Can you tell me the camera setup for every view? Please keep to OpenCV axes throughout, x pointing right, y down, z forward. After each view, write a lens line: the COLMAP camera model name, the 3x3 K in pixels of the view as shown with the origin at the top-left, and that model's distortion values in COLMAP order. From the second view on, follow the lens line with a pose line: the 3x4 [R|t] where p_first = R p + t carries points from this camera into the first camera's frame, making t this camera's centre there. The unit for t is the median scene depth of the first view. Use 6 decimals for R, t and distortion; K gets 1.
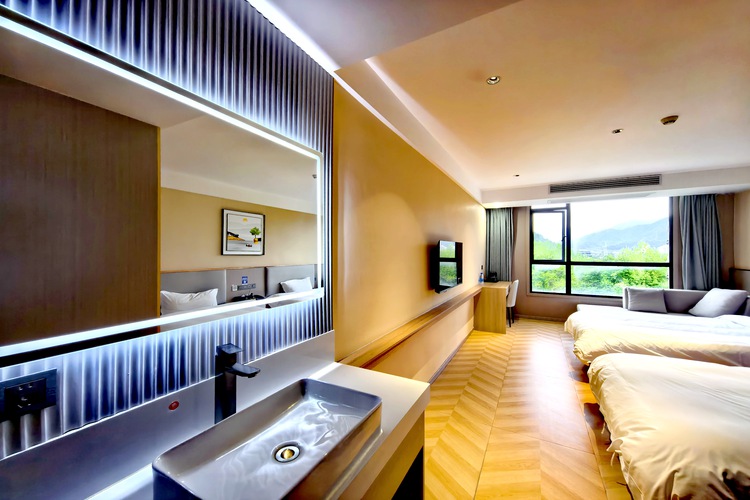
lens RADIAL K [[294.2, 0, 375.0], [0, 294.2, 250.0], [0, 0, 1]] dist [0.006310, 0.000059]
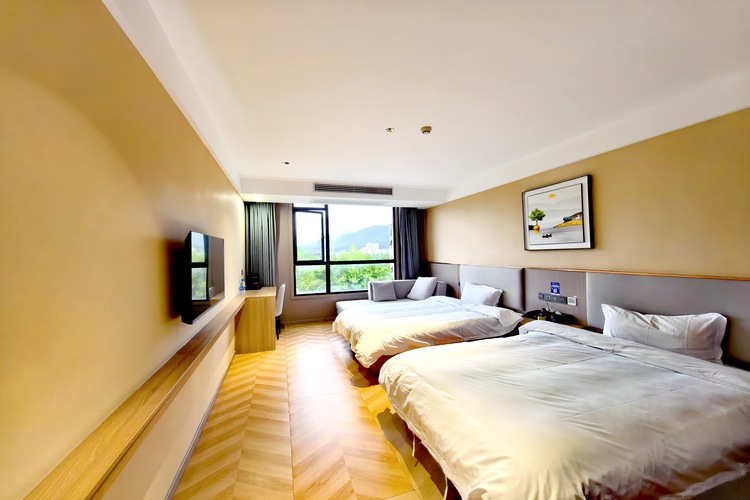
lens RADIAL K [[294.2, 0, 375.0], [0, 294.2, 250.0], [0, 0, 1]] dist [0.006310, 0.000059]
pose [[0.685838, -0.007144, 0.727719, 0.026356], [0.015294, 0.999872, -0.004599, 0.007601], [-0.727593, 0.014284, 0.685860, 0.196869]]
